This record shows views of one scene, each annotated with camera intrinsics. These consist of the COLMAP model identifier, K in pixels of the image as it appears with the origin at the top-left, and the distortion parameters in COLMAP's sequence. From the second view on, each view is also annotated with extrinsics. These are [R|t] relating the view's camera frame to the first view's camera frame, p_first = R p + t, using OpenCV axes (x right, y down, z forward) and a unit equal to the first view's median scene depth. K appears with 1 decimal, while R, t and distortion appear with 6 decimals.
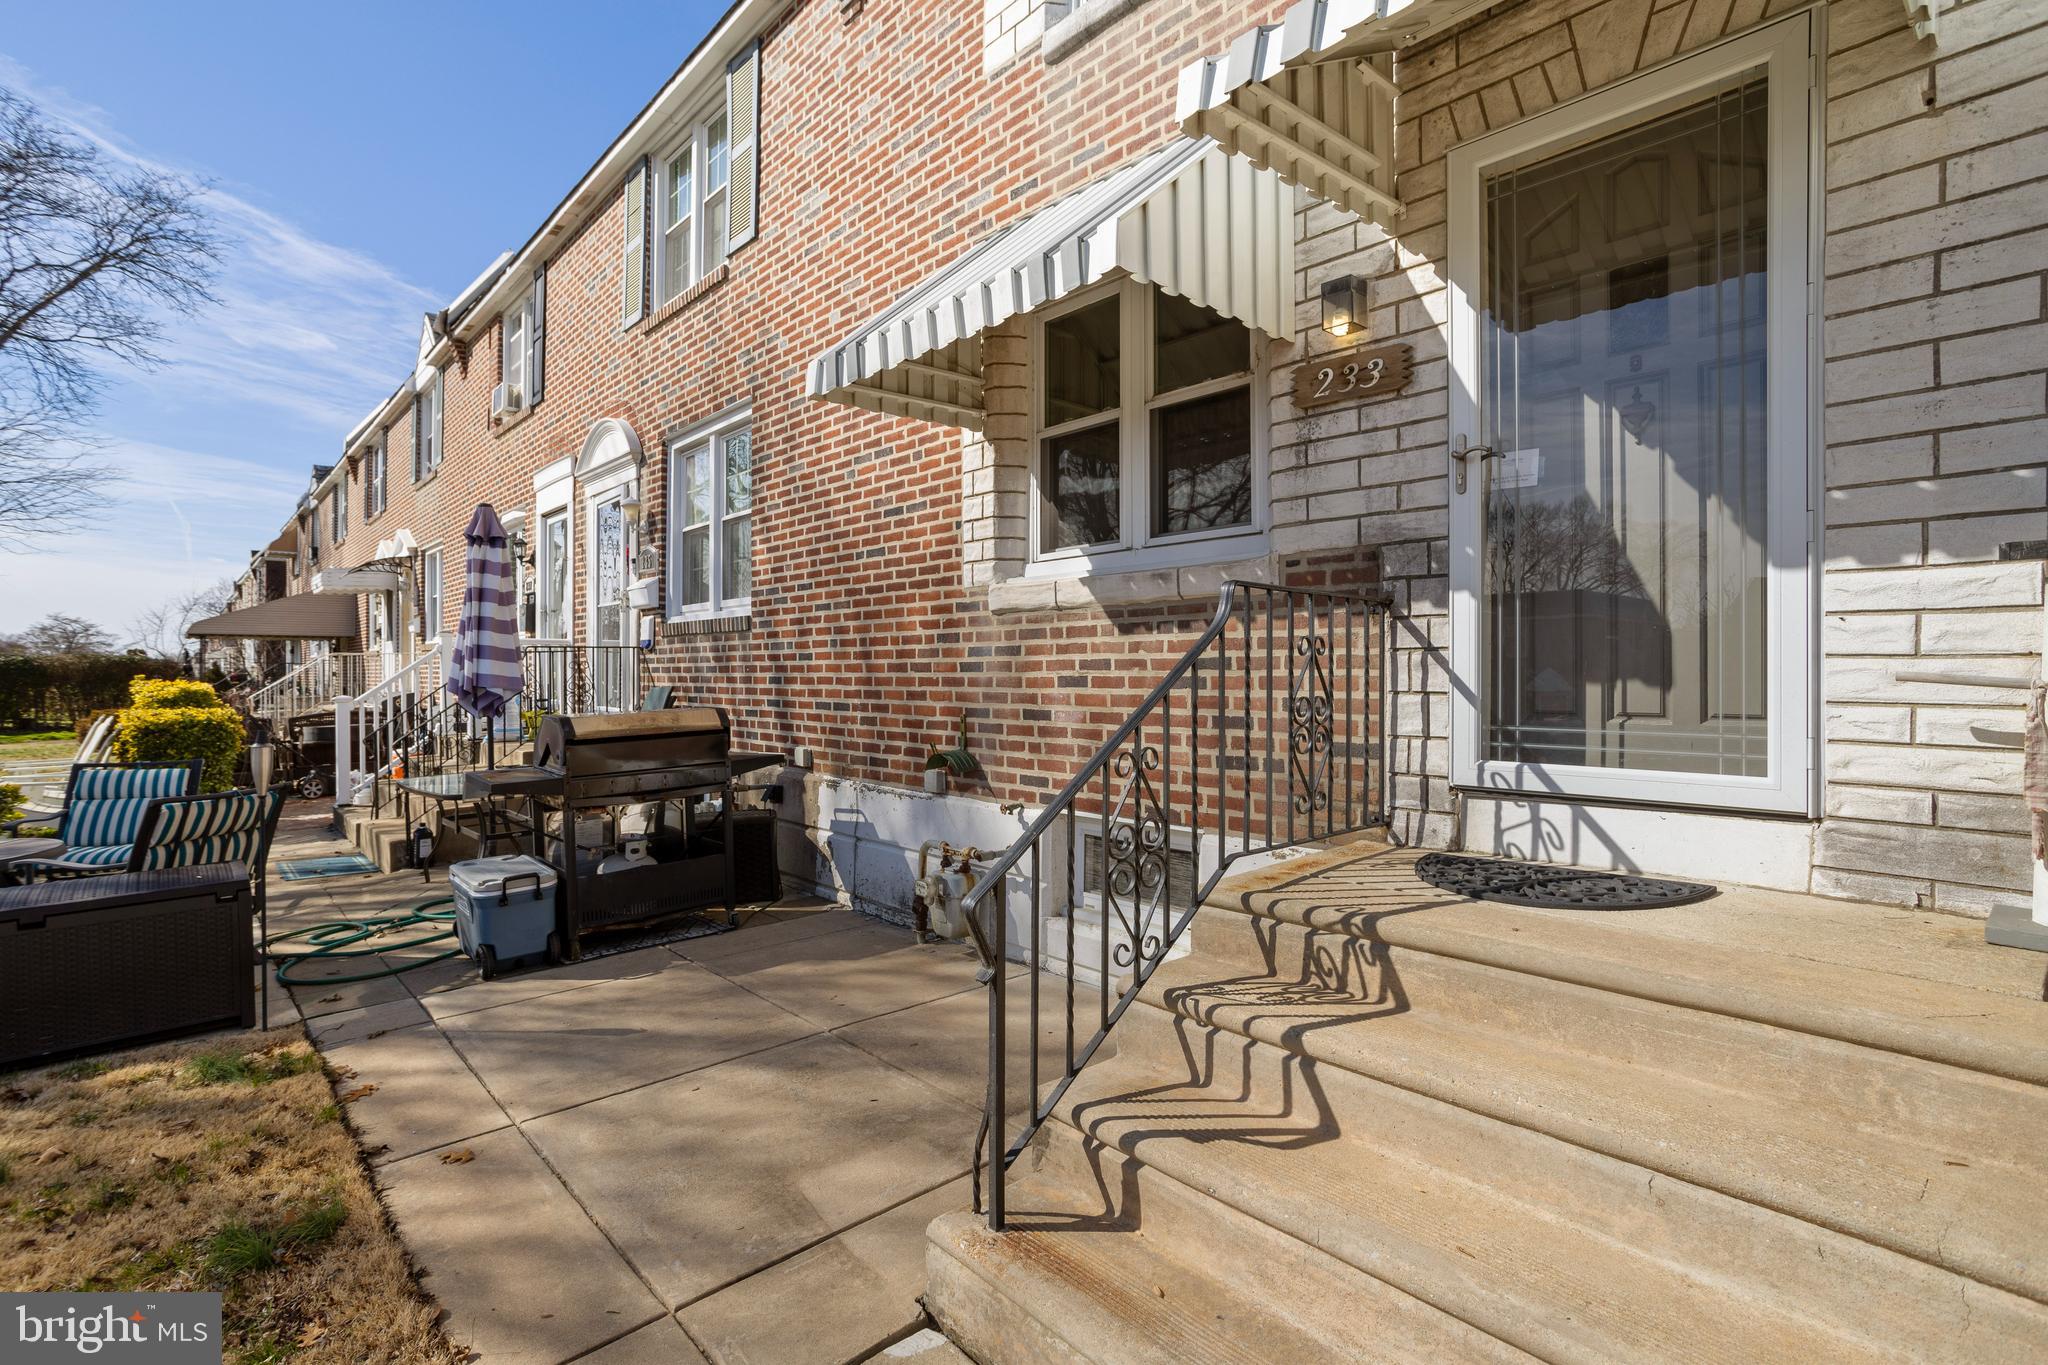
lens RADIAL K [[991.8, 0, 1022.9], [0, 991.8, 670.0], [0, 0, 1]] dist [-0.060191, 0.036822]
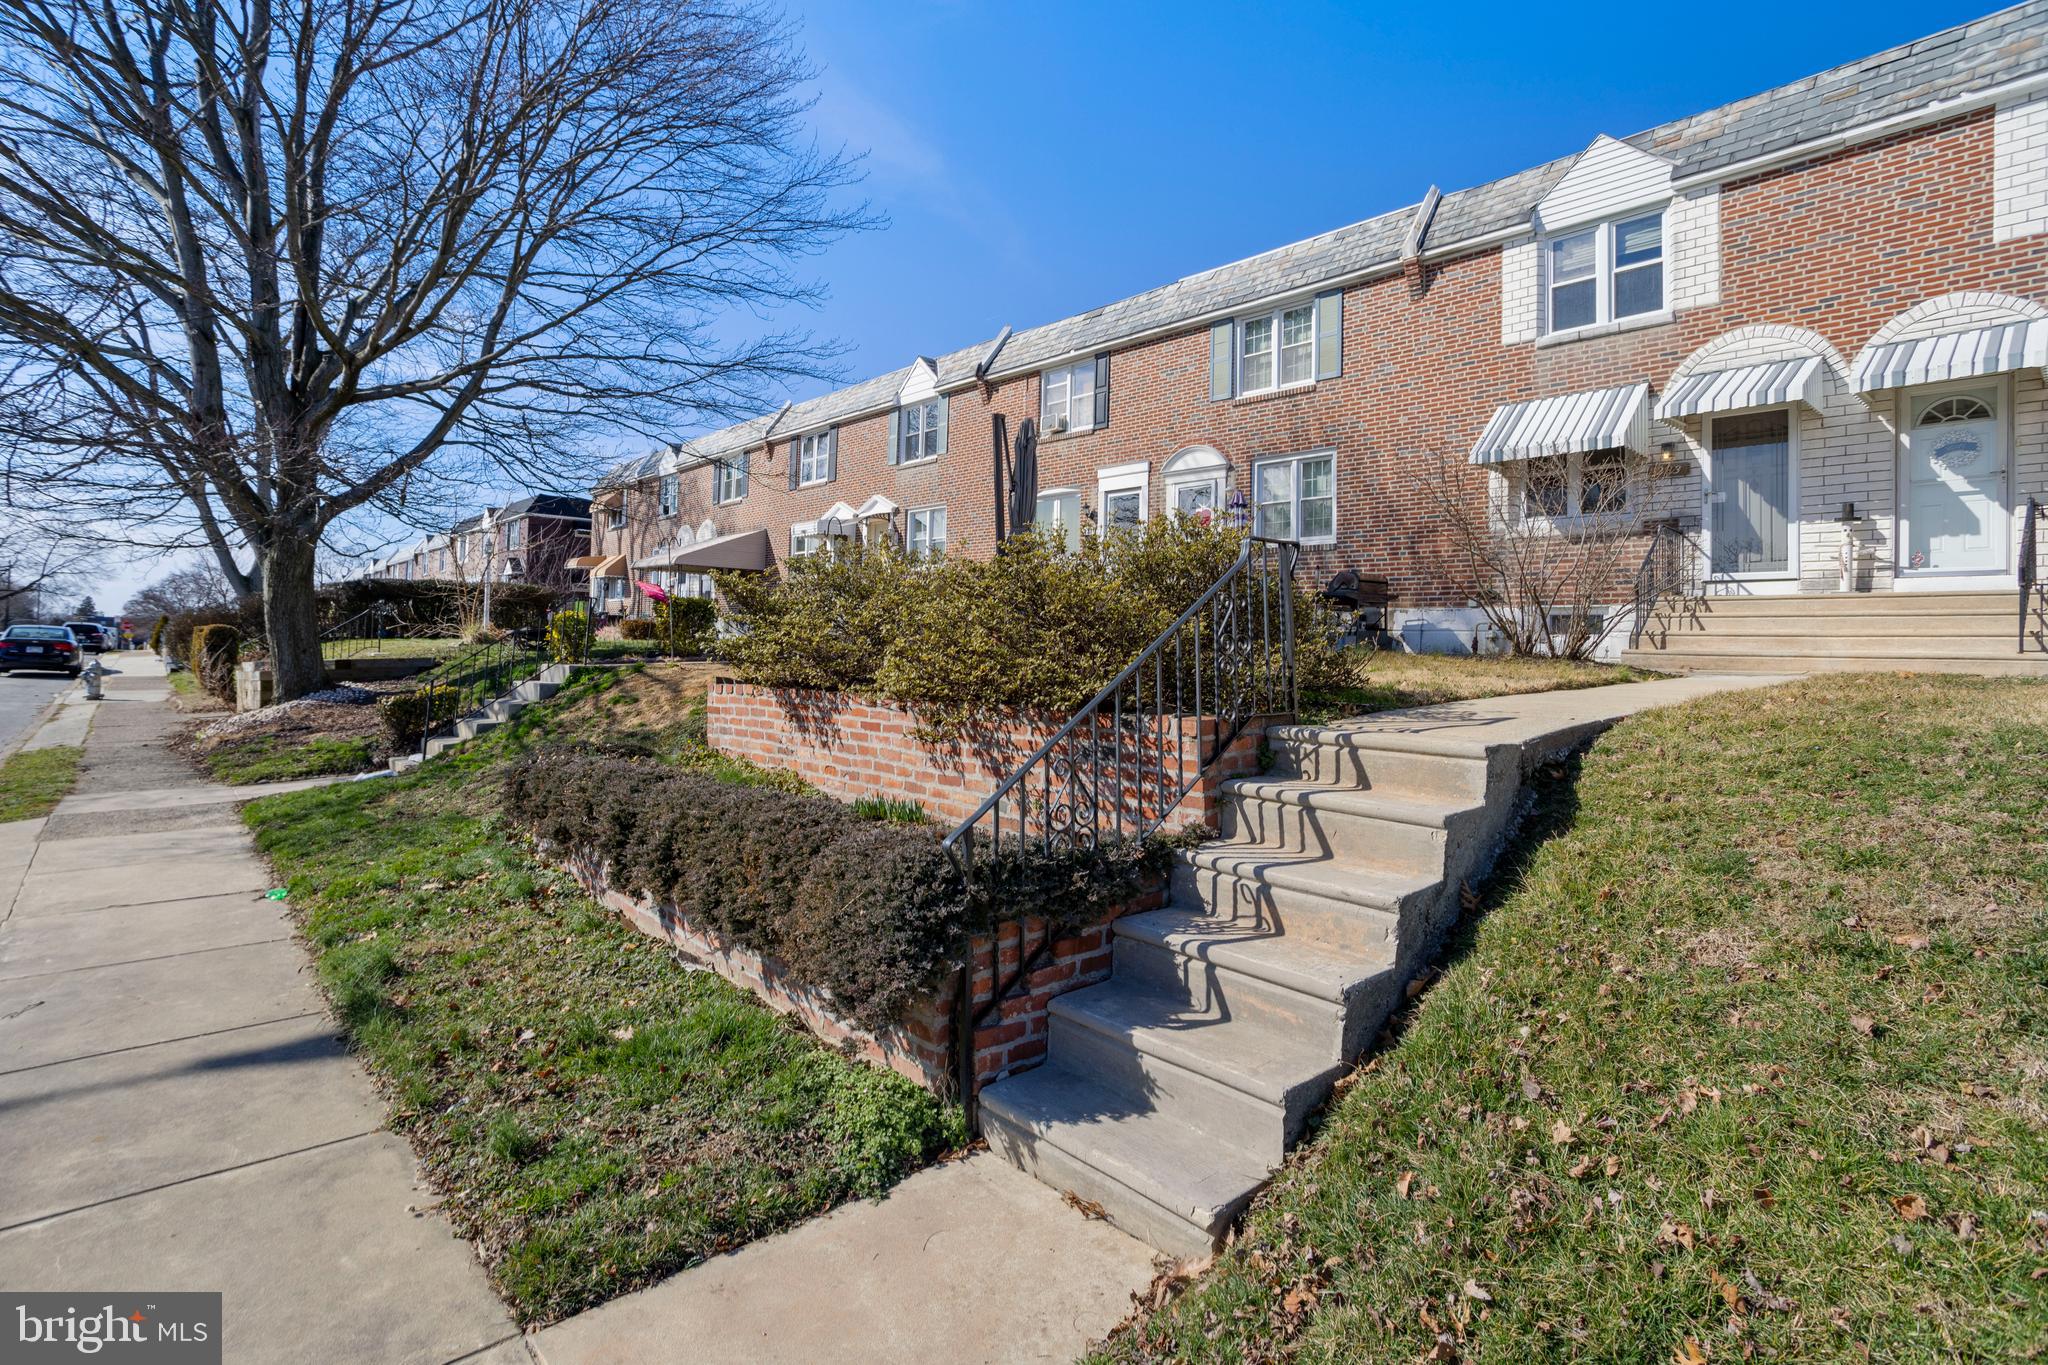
lens RADIAL K [[1011.2, 0, 1016.4], [0, 1011.2, 624.0], [0, 0, 1]] dist [-0.035643, 0.030549]
pose [[0.999925, 0.006851, 0.010133, -1.670812], [-0.006779, 0.999952, -0.007142, 0.244835], [-0.010182, 0.007073, 0.999923, -2.107472]]
